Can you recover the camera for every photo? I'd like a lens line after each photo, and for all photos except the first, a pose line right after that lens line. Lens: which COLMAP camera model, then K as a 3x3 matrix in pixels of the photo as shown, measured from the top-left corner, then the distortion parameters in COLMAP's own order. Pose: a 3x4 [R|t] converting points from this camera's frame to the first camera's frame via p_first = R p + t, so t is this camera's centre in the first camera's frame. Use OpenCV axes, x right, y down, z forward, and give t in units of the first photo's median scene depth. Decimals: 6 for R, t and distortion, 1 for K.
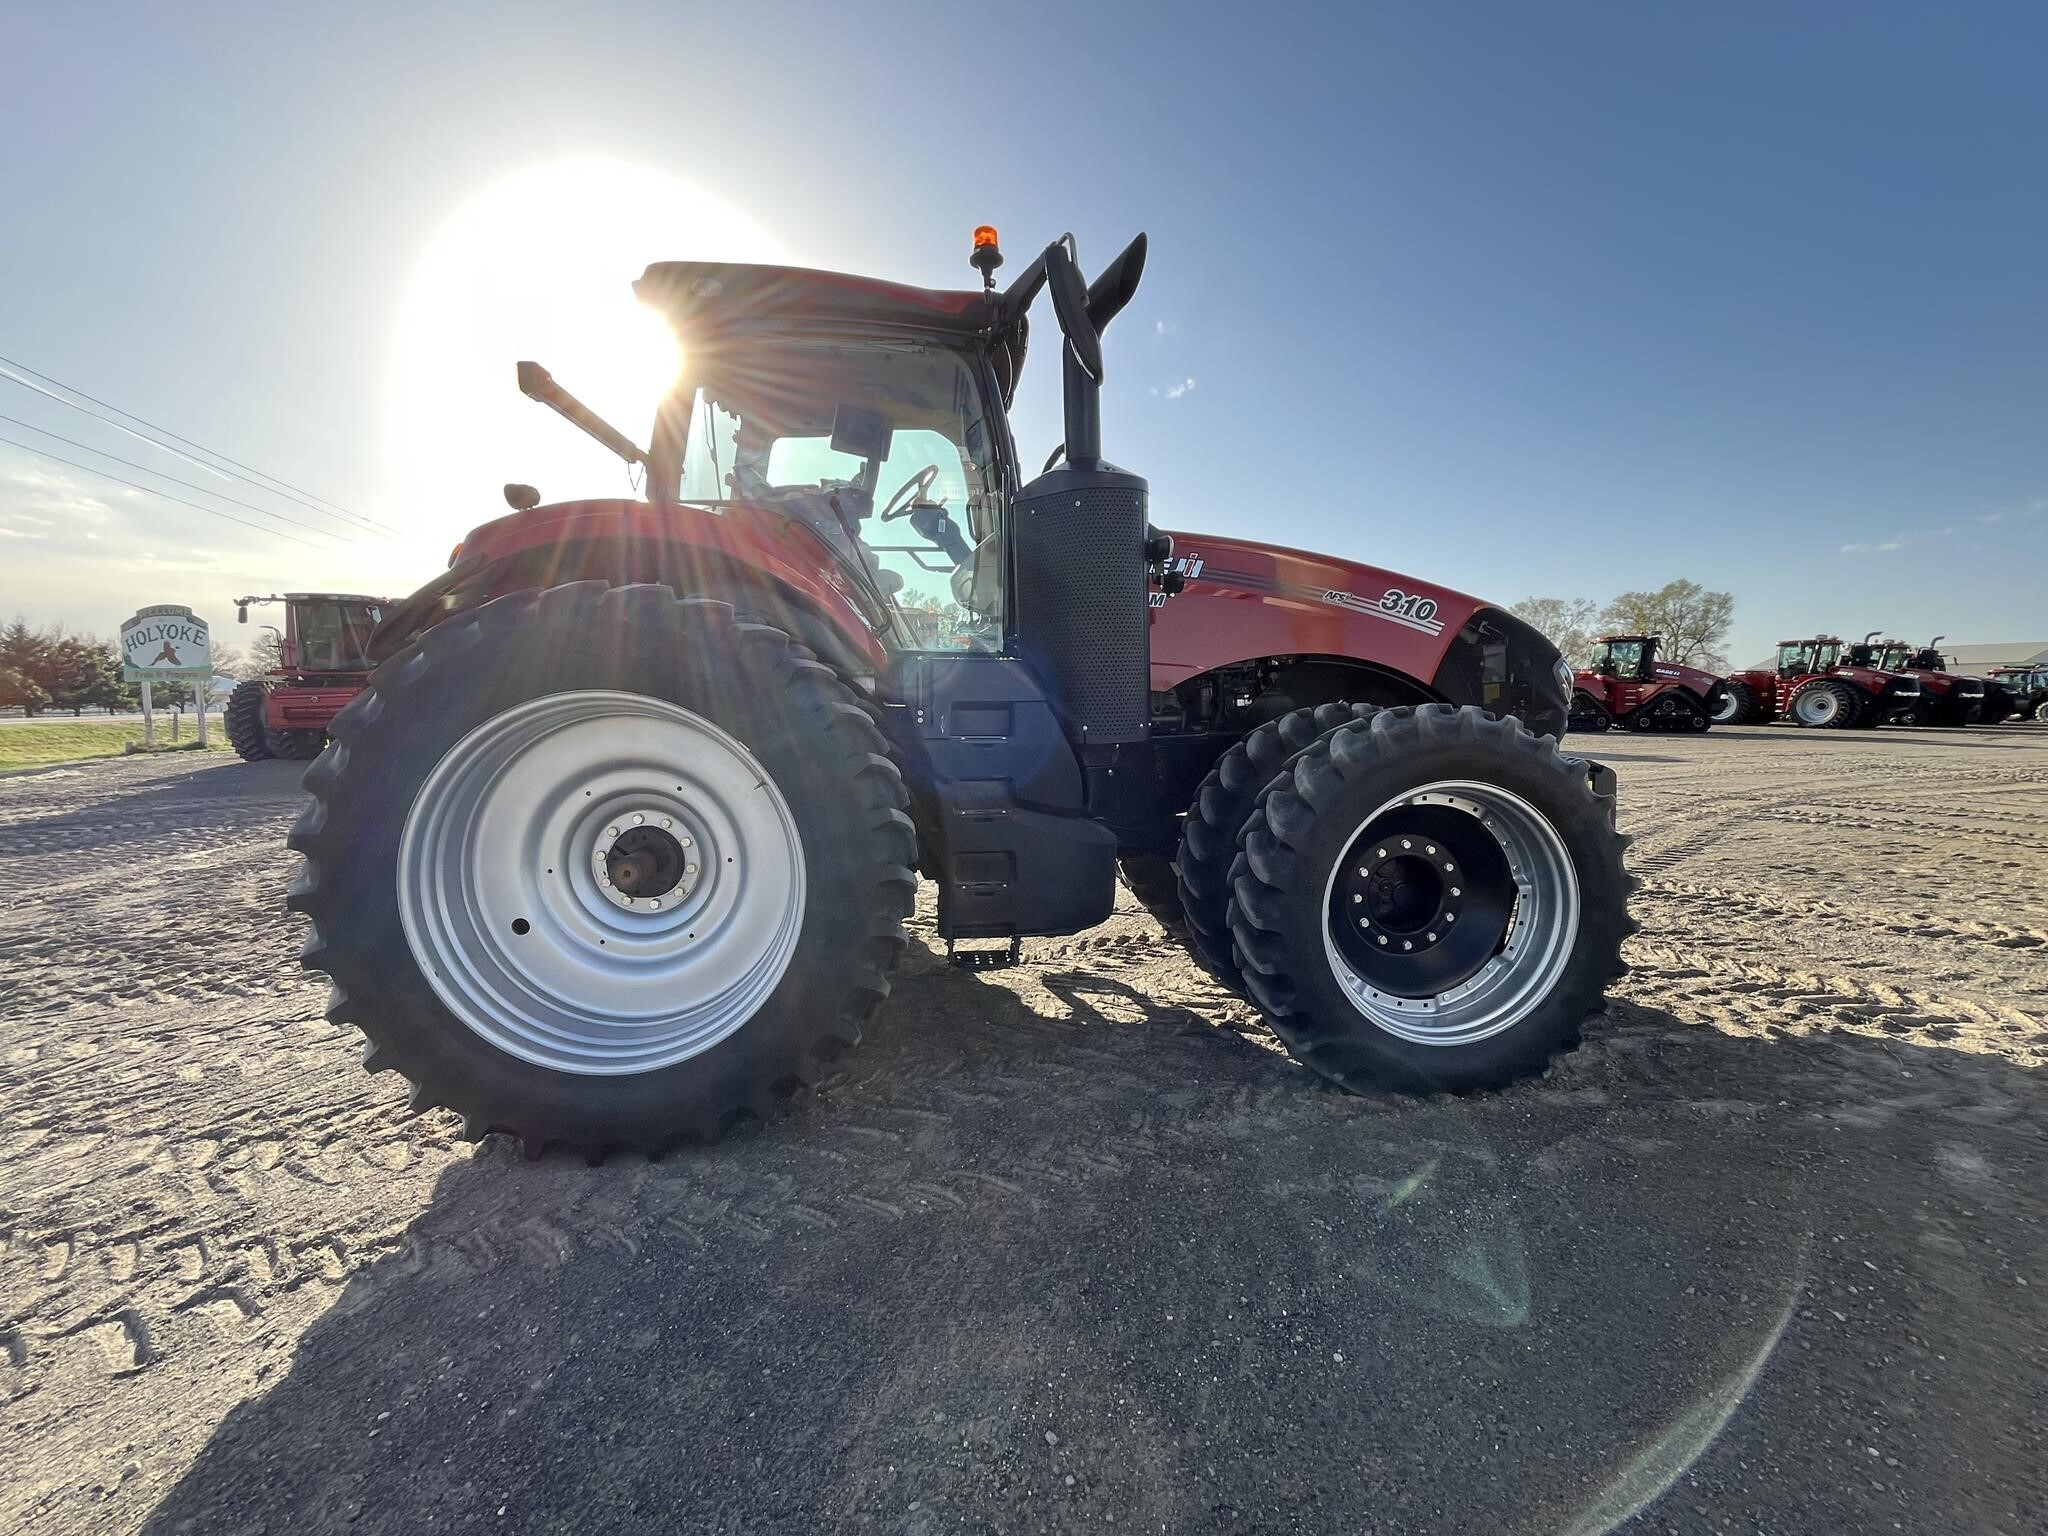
lens RADIAL K [[869.3, 0, 1020.5], [0, 869.3, 766.8], [0, 0, 1]] dist [-0.001478, -0.000541]
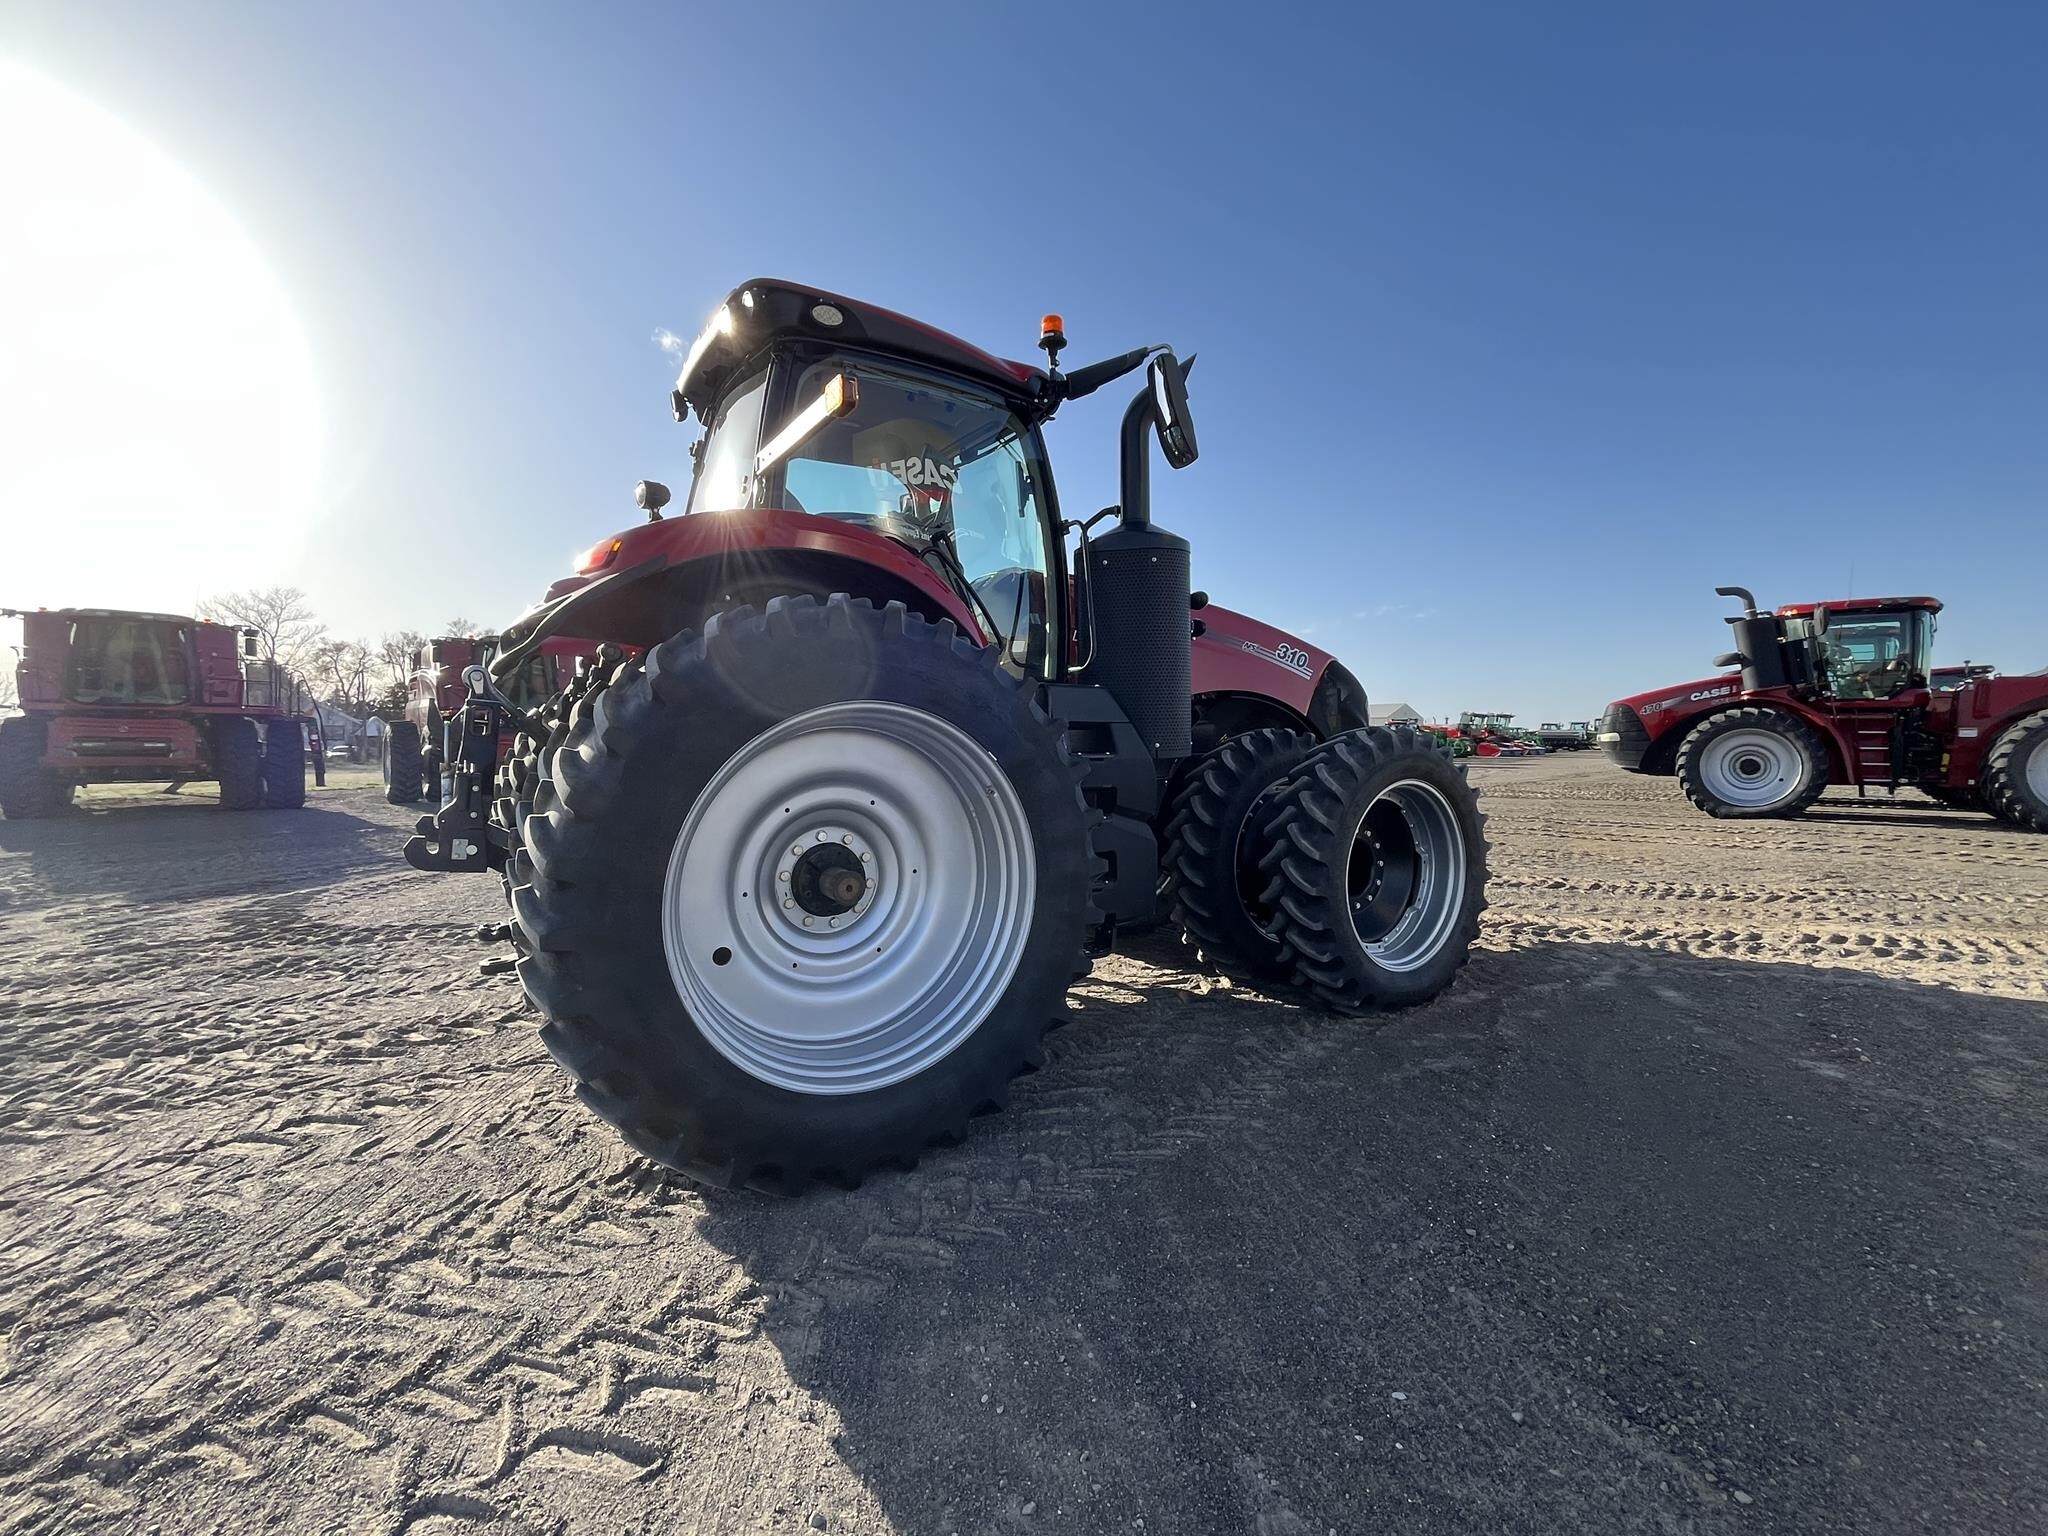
lens RADIAL K [[870.0, 0, 1024.8], [0, 870.0, 768.4], [0, 0, 1]] dist [-0.002052, 0.000069]
pose [[0.890462, -0.011687, 0.454907, -0.656002], [0.033479, 0.998644, -0.039878, 0.030013], [-0.453824, 0.050739, 0.889646, 0.019584]]
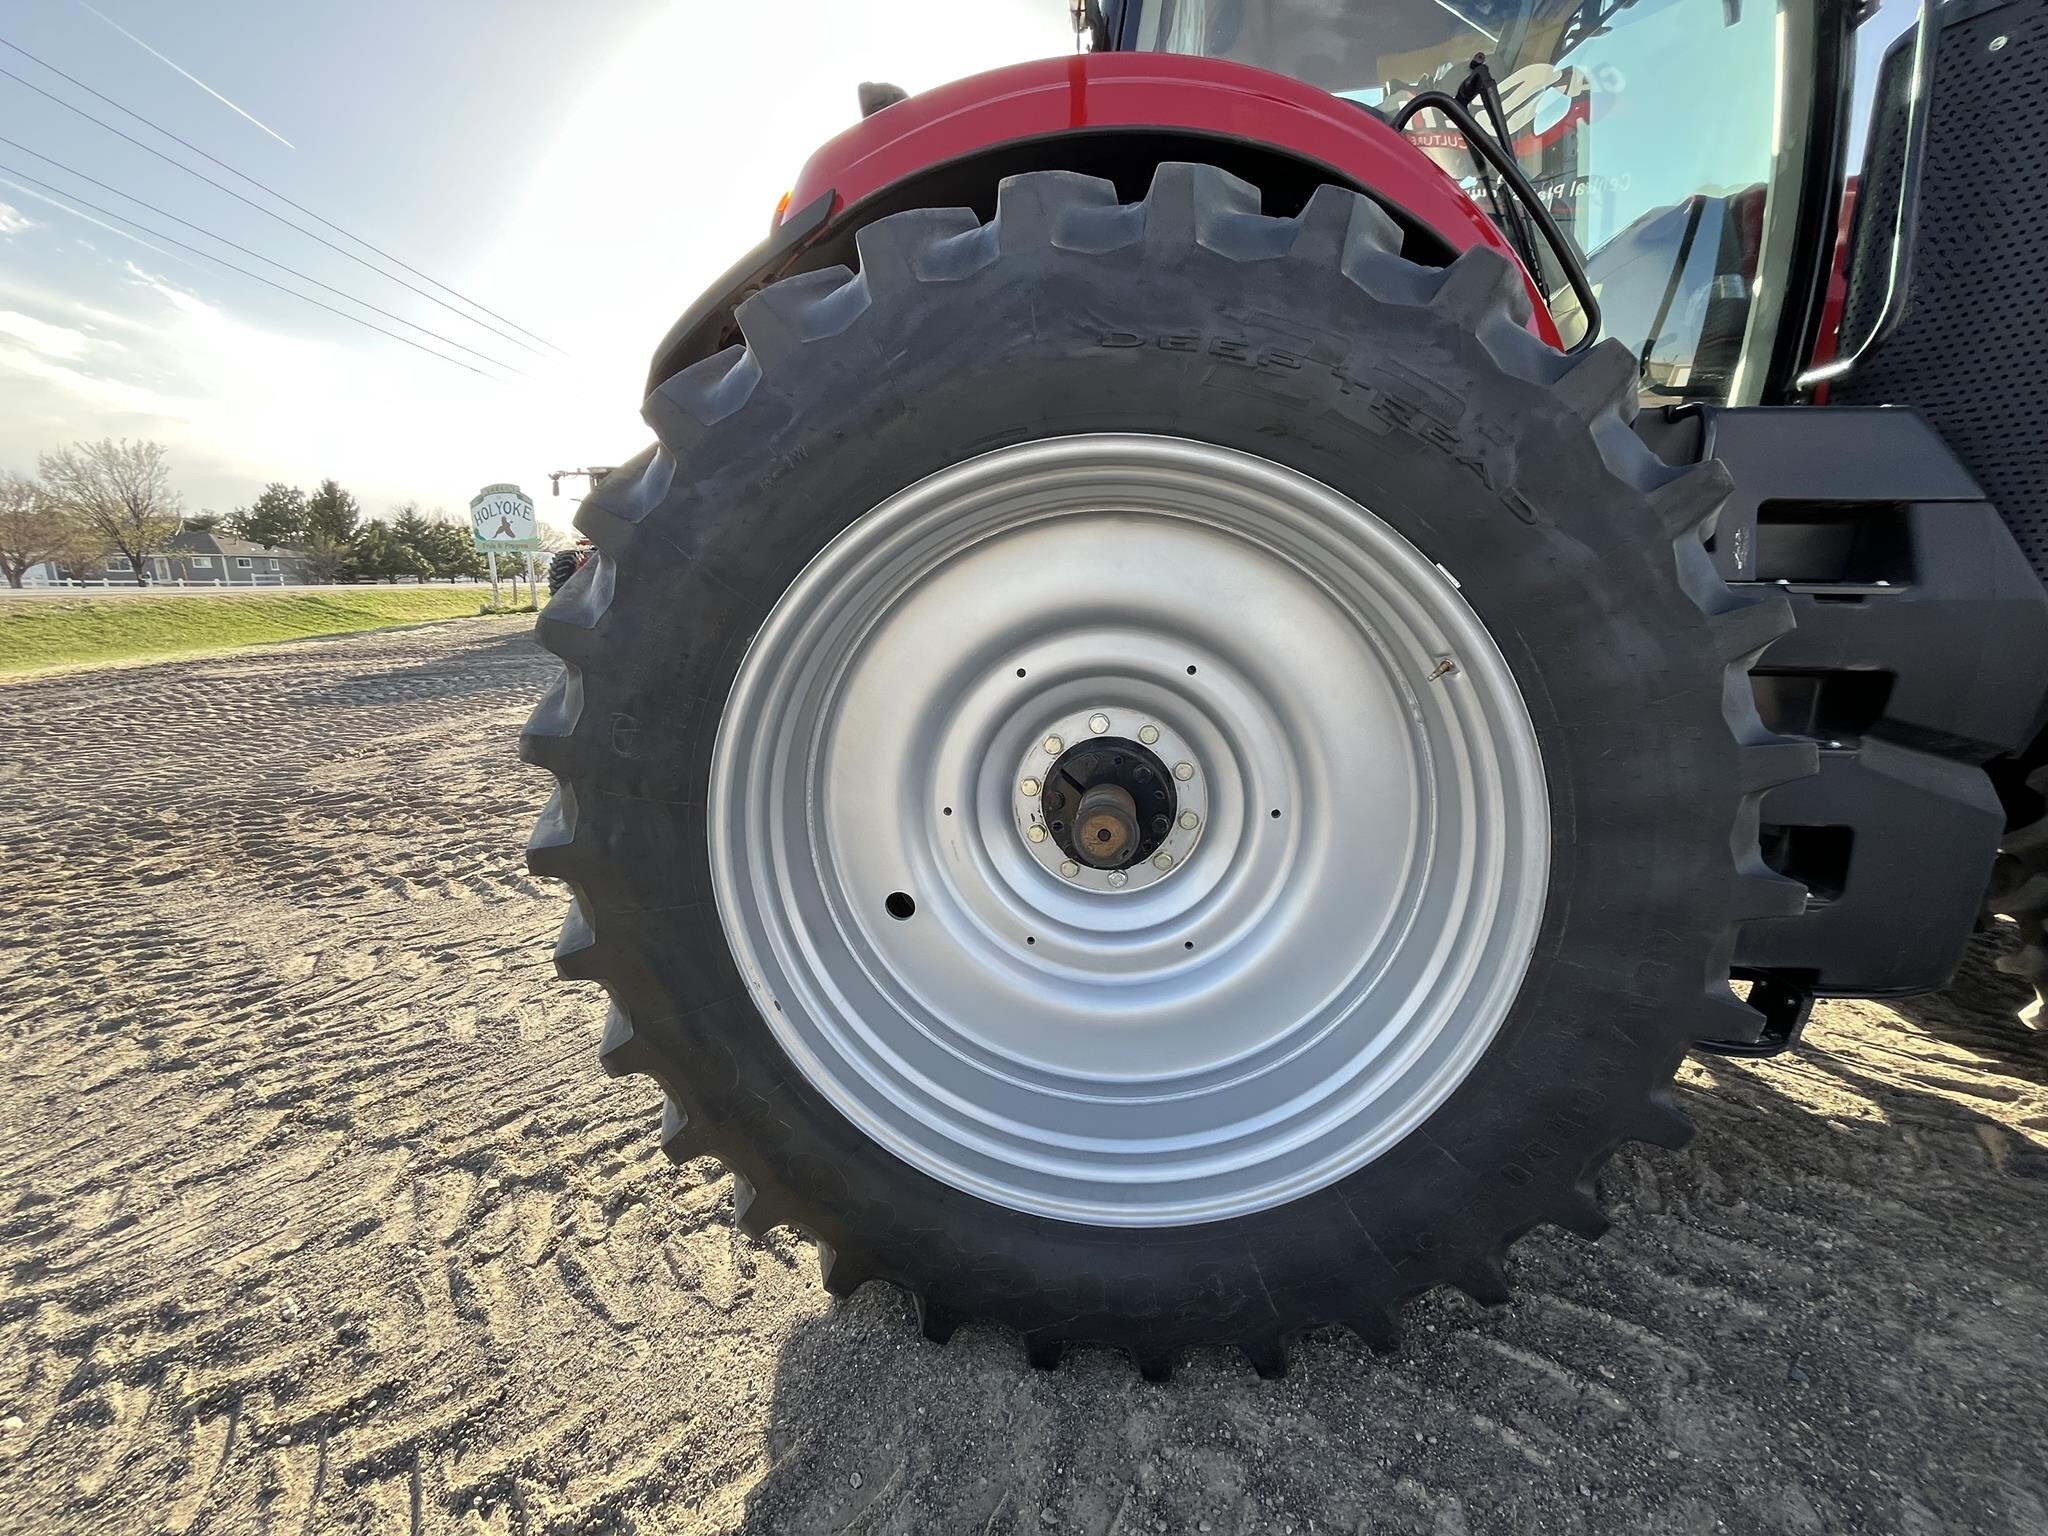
lens RADIAL K [[822.7, 0, 1020.5], [0, 822.7, 766.2], [0, 0, 1]] dist [-0.000421, -0.001026]
pose [[0.971755, 0.063786, -0.227208, -0.356247], [-0.030497, 0.988649, 0.147116, 0.012509], [0.234012, -0.136032, 0.962670, 0.480292]]
